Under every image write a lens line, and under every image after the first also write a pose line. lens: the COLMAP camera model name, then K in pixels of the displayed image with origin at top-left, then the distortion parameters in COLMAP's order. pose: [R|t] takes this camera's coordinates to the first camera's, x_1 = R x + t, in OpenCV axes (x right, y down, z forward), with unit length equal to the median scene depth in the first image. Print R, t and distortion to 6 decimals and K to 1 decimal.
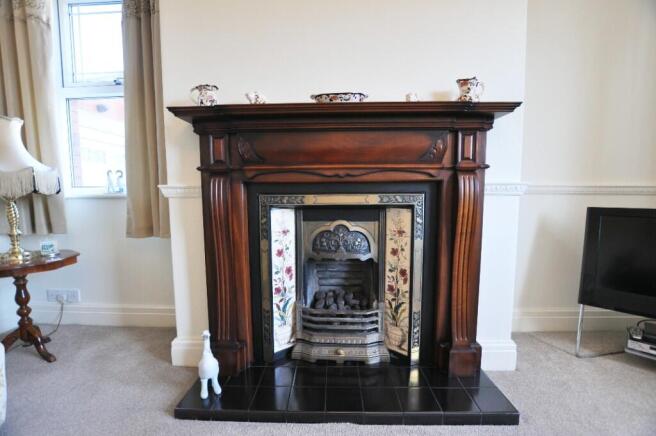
lens RADIAL K [[293.7, 0, 328.0], [0, 293.7, 218.0], [0, 0, 1]] dist [-0.027216, 0.000348]
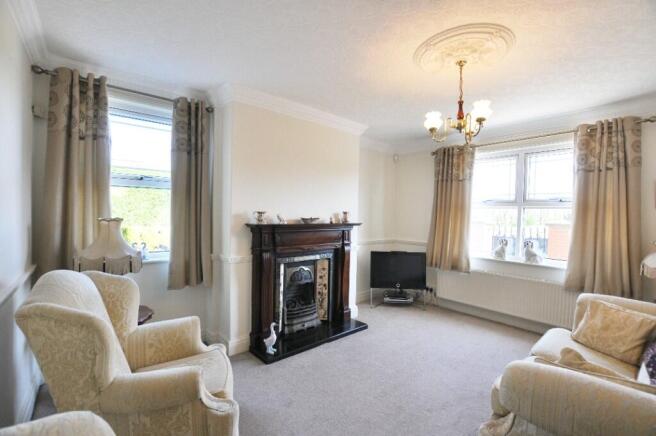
lens RADIAL K [[293.7, 0, 328.0], [0, 293.7, 218.0], [0, 0, 1]] dist [-0.027216, 0.000348]
pose [[0.738823, 0.003486, 0.673890, -1.355943], [0.043250, 0.997680, -0.052579, -0.239880], [-0.672510, 0.067992, 0.736958, -0.847212]]
